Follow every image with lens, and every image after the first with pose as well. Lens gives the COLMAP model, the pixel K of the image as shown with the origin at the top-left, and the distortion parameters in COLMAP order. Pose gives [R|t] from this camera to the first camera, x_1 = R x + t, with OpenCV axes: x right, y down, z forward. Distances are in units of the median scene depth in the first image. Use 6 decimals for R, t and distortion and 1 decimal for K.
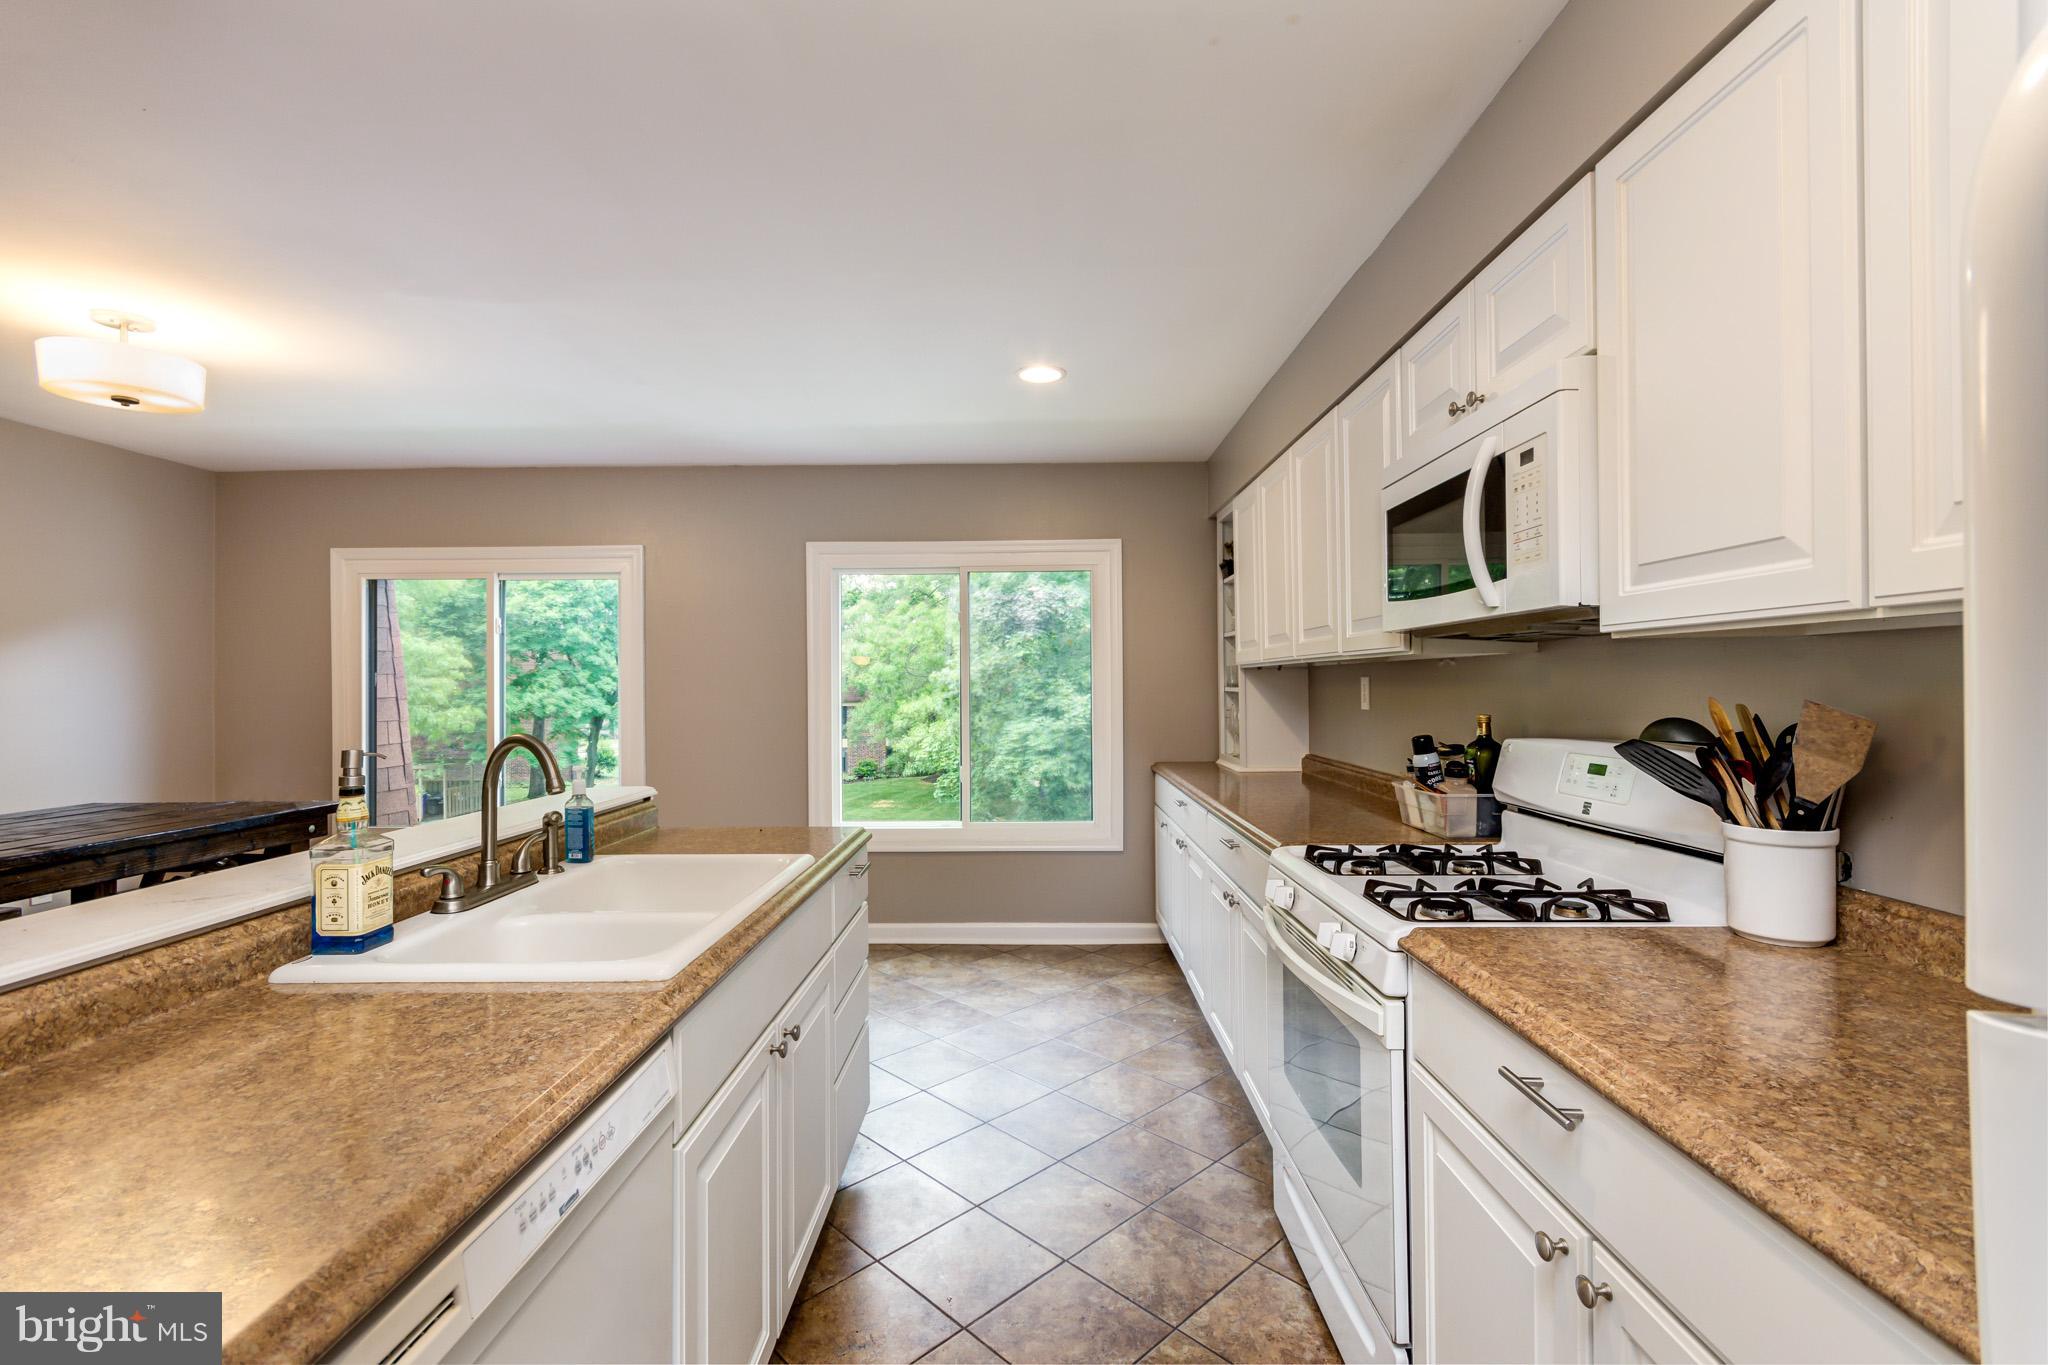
lens RADIAL K [[898.7, 0, 1024.0], [0, 898.7, 682.5], [0, 0, 1]] dist [-0.000363, 0.000566]
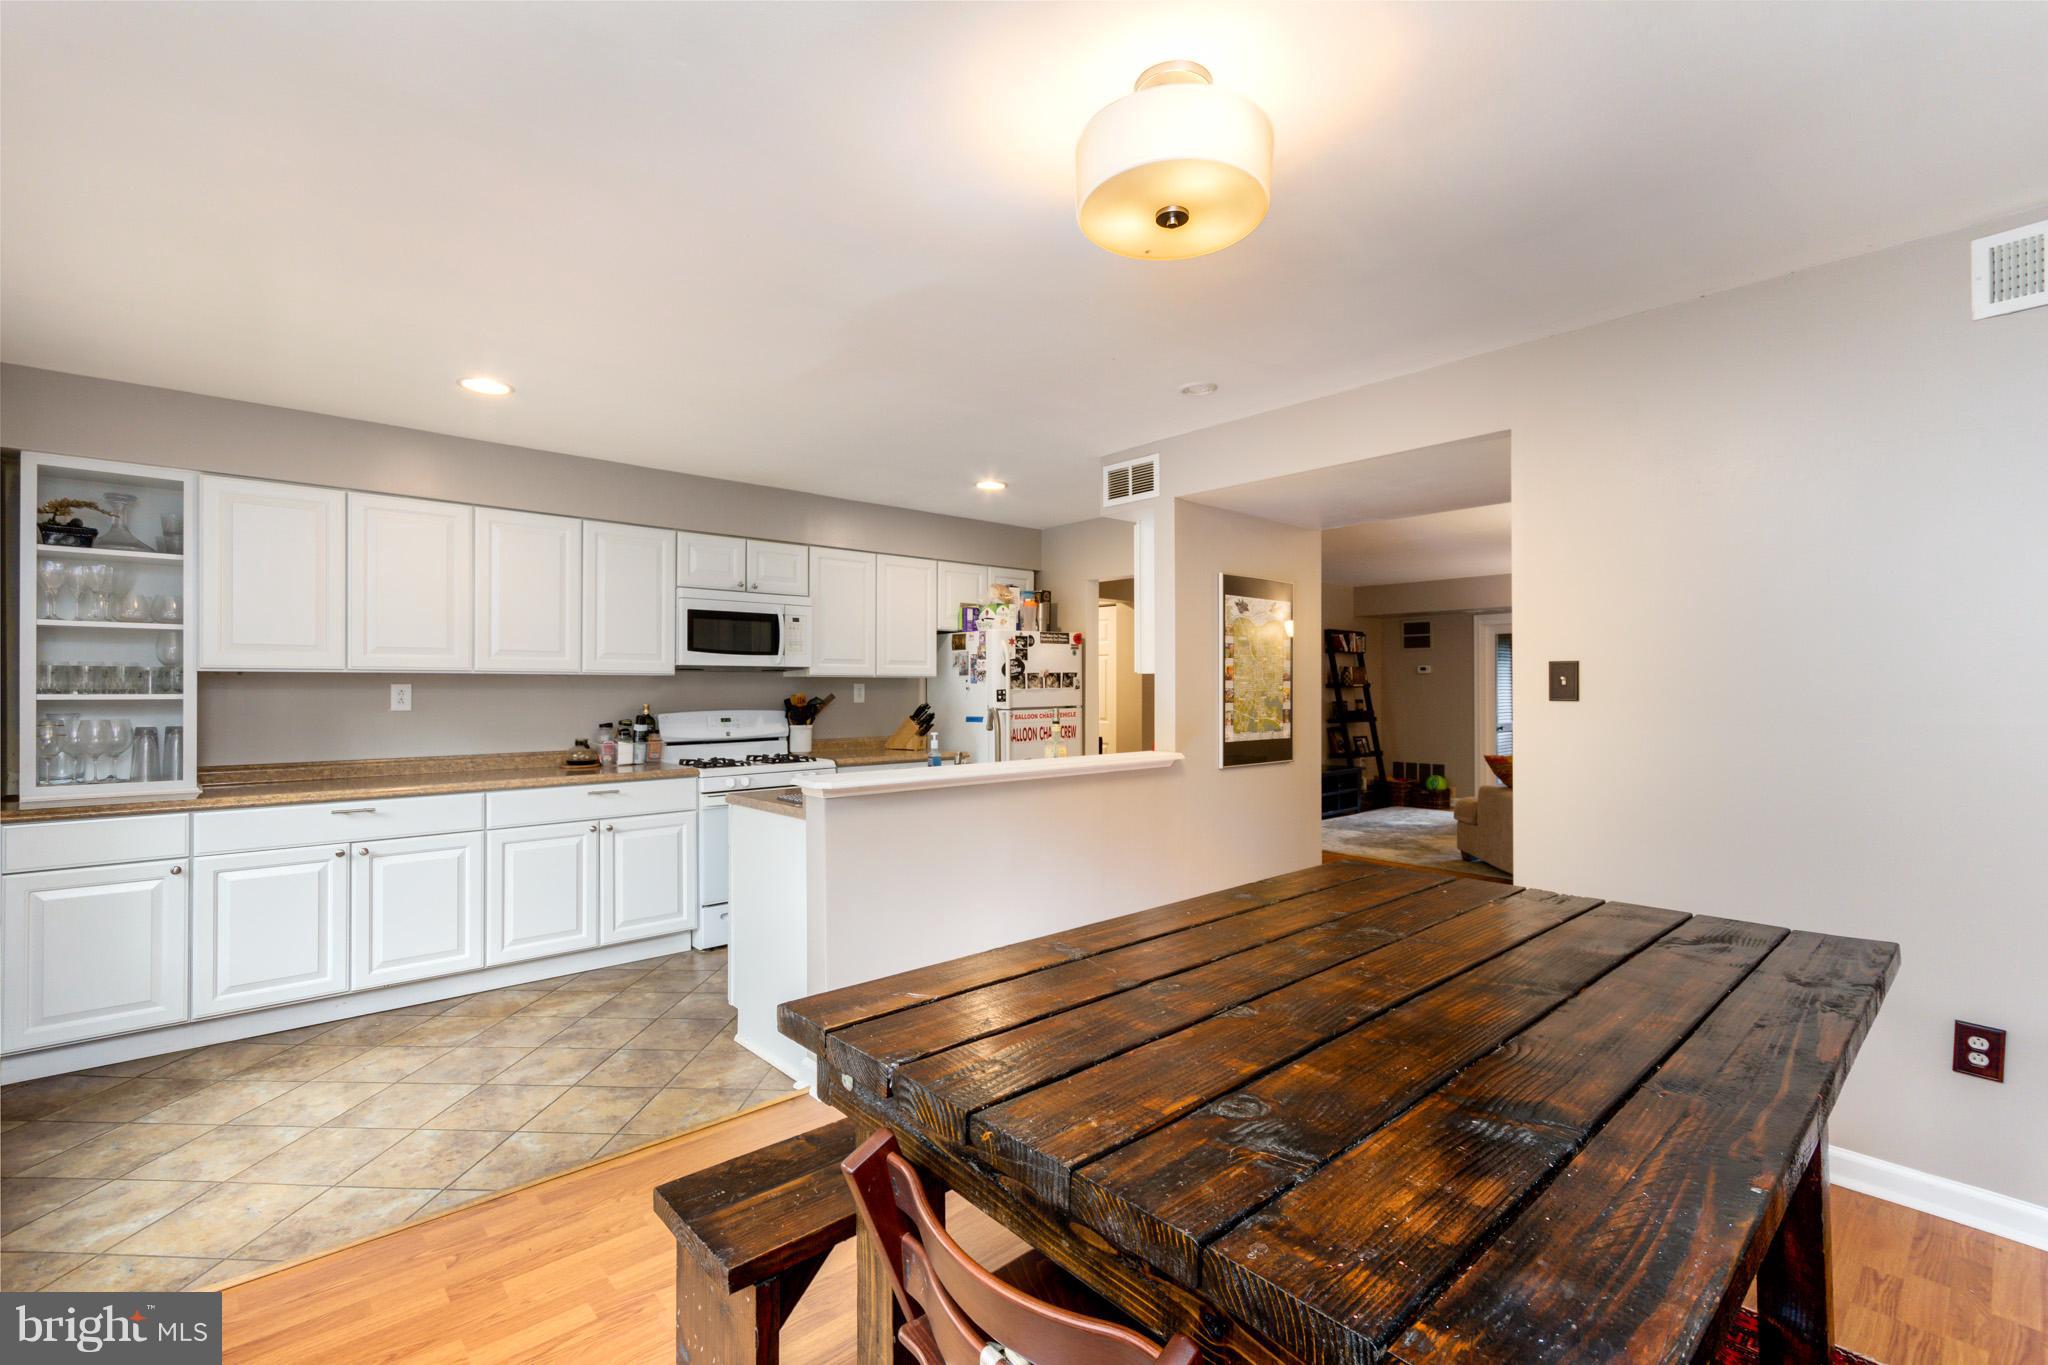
lens RADIAL K [[898.0, 0, 1018.5], [0, 898.0, 684.2], [0, 0, 1]] dist [0.004674, 0.000169]
pose [[-0.674181, 0.011455, 0.738478, -0.976219], [0.004453, 0.999925, -0.011445, 0.010361], [-0.738553, -0.004427, -0.674181, 1.059417]]
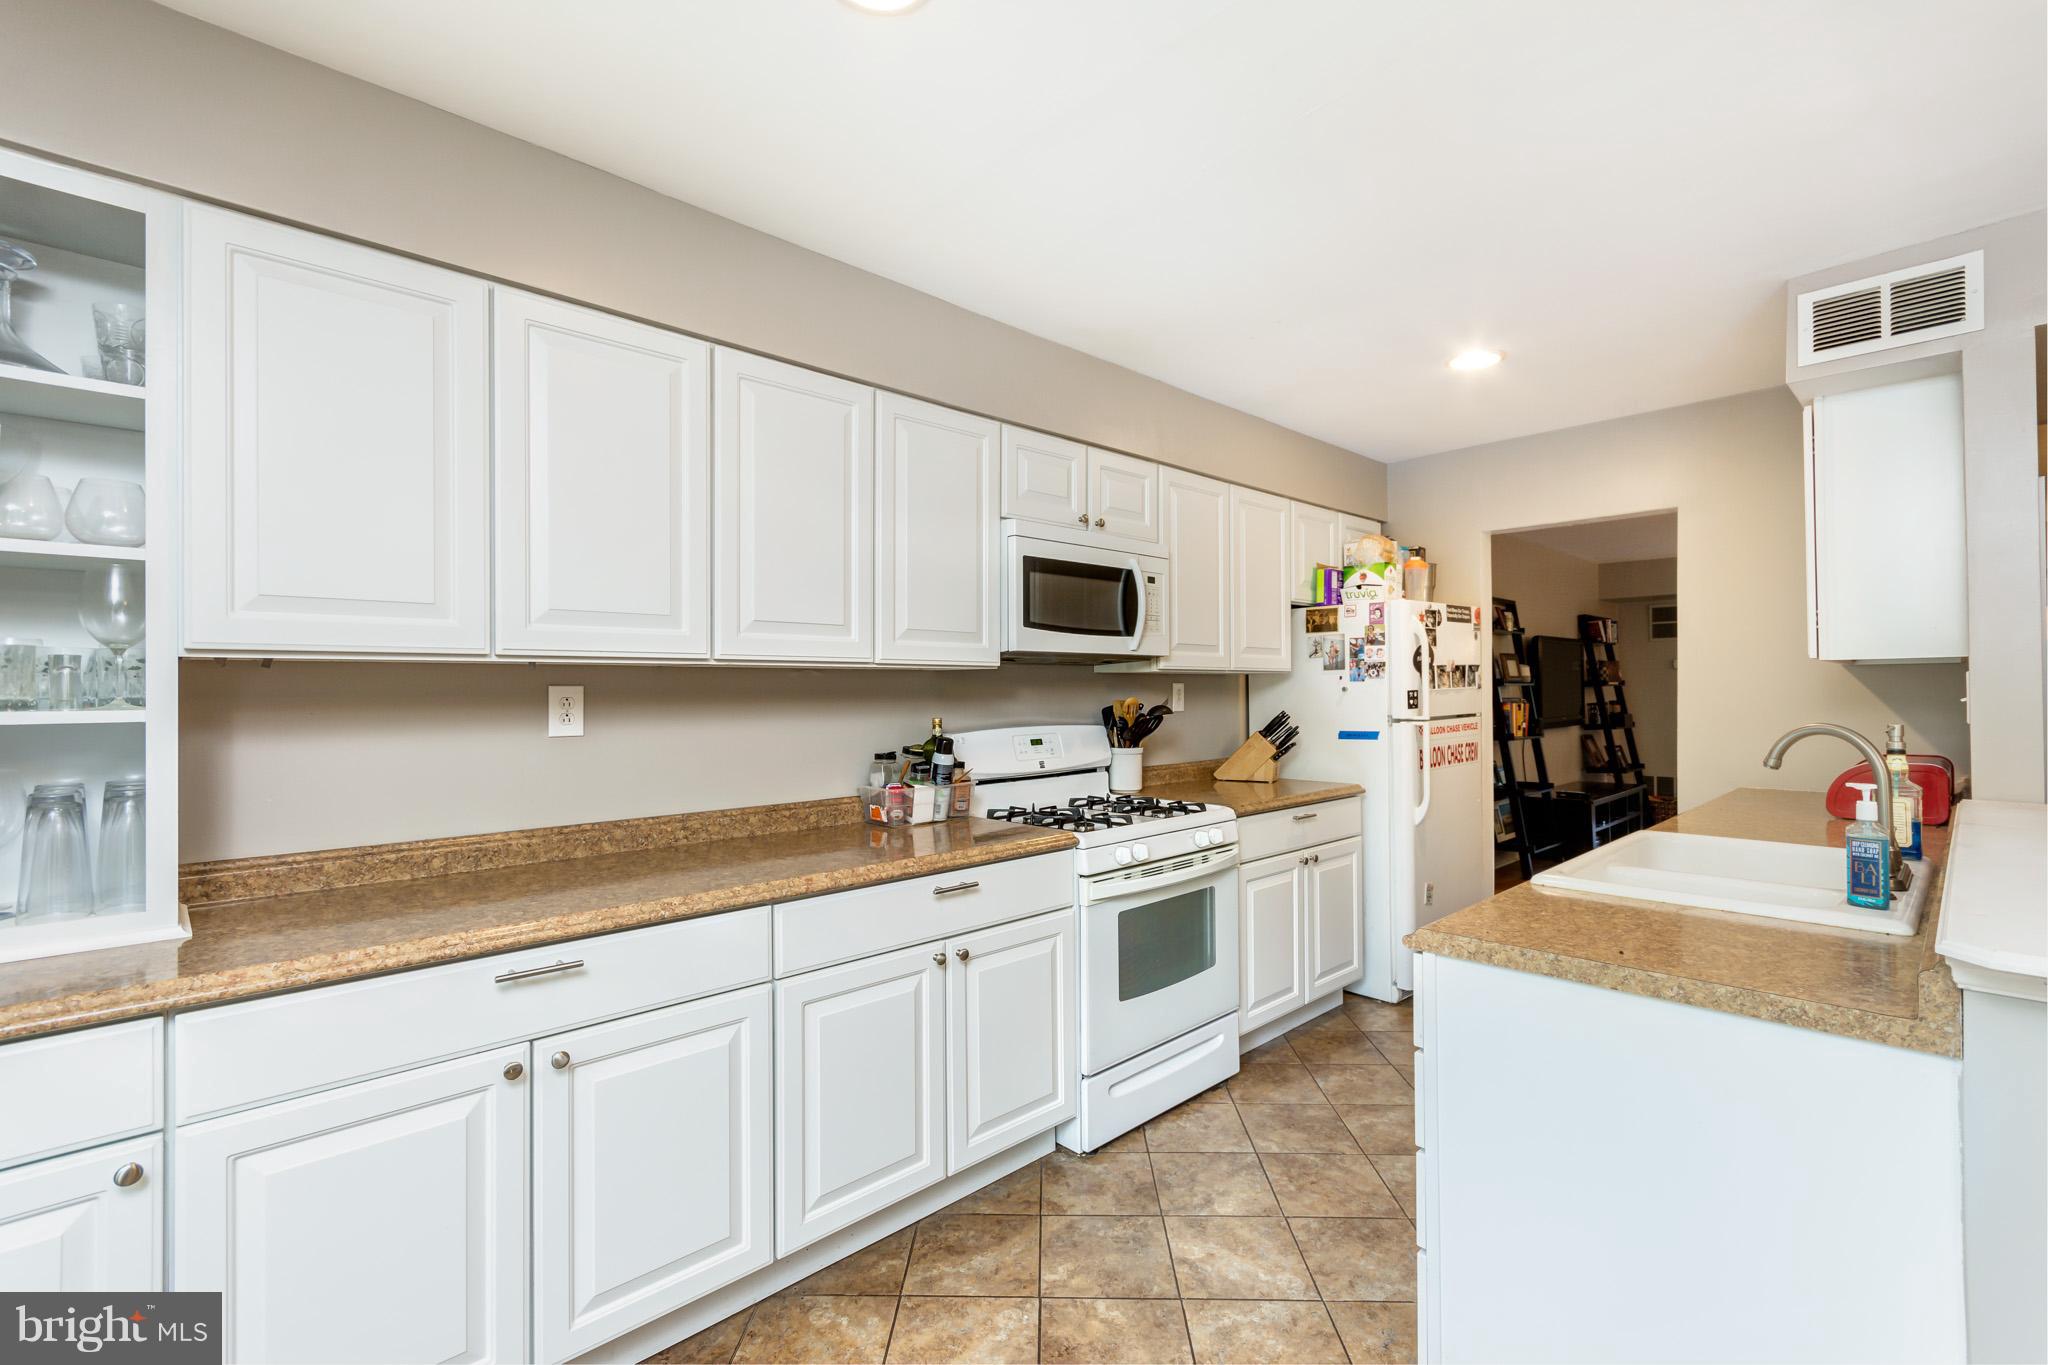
lens RADIAL K [[898.7, 0, 1024.0], [0, 898.7, 682.5], [0, 0, 1]] dist [-0.000363, 0.000566]
pose [[-0.693166, 0.021156, 0.720468, -0.286101], [0.012376, 0.999771, -0.017451, 0.005615], [-0.720672, -0.003180, -0.693269, 1.064214]]
